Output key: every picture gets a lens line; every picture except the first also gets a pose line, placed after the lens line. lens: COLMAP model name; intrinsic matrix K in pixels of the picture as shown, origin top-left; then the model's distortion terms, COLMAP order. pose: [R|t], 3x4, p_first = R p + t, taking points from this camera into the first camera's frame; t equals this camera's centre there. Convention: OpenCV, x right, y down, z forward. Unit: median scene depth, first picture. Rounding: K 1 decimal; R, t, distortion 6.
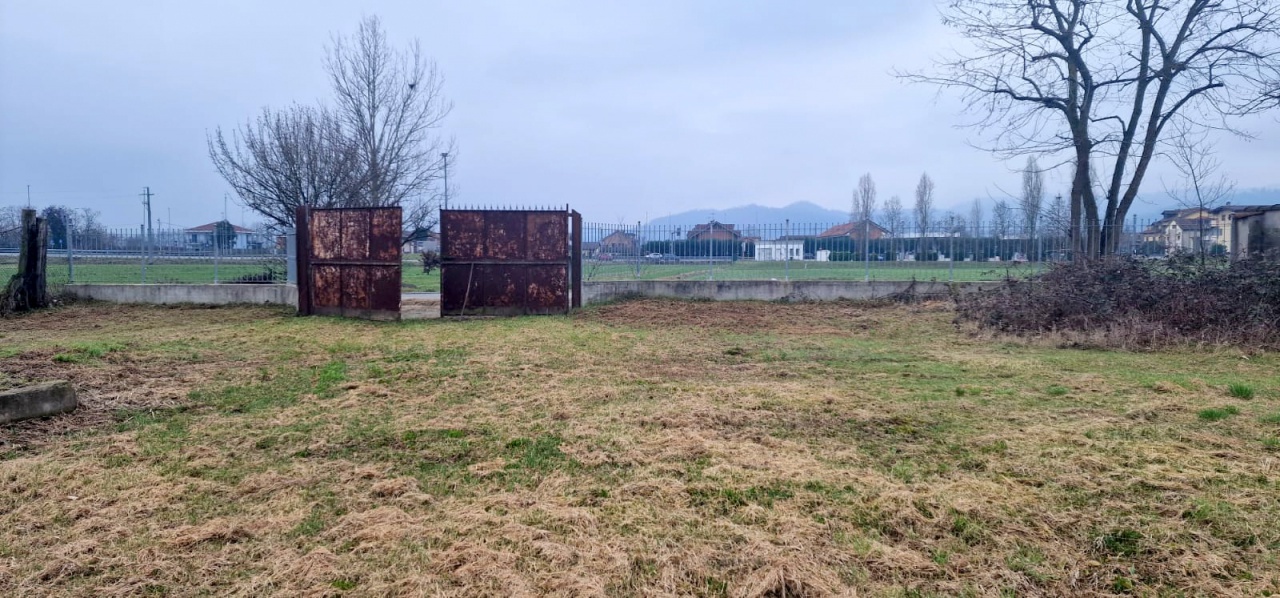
lens RADIAL K [[827.8, 0, 621.3], [0, 827.8, 296.4], [0, 0, 1]] dist [0.082069, -0.094681]
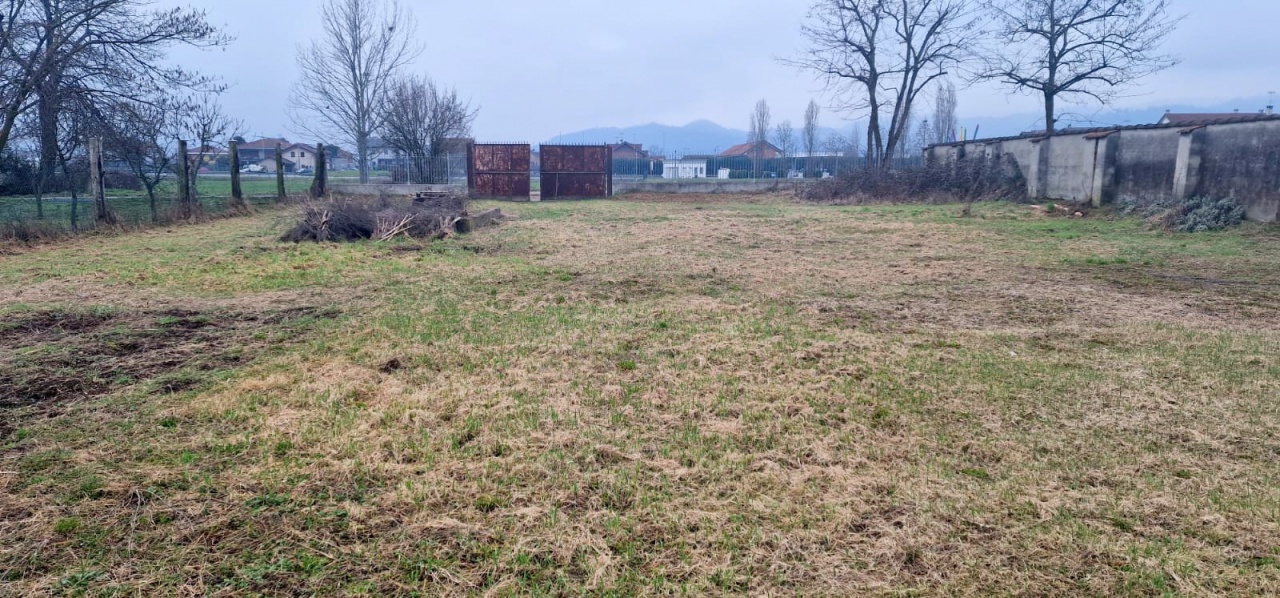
lens RADIAL K [[827.8, 0, 621.3], [0, 827.8, 296.4], [0, 0, 1]] dist [0.082069, -0.094681]
pose [[0.992980, -0.019177, 0.116718, -0.157314], [0.007871, 0.995296, 0.096565, 0.037025], [-0.118021, -0.094968, 0.988459, -0.580041]]
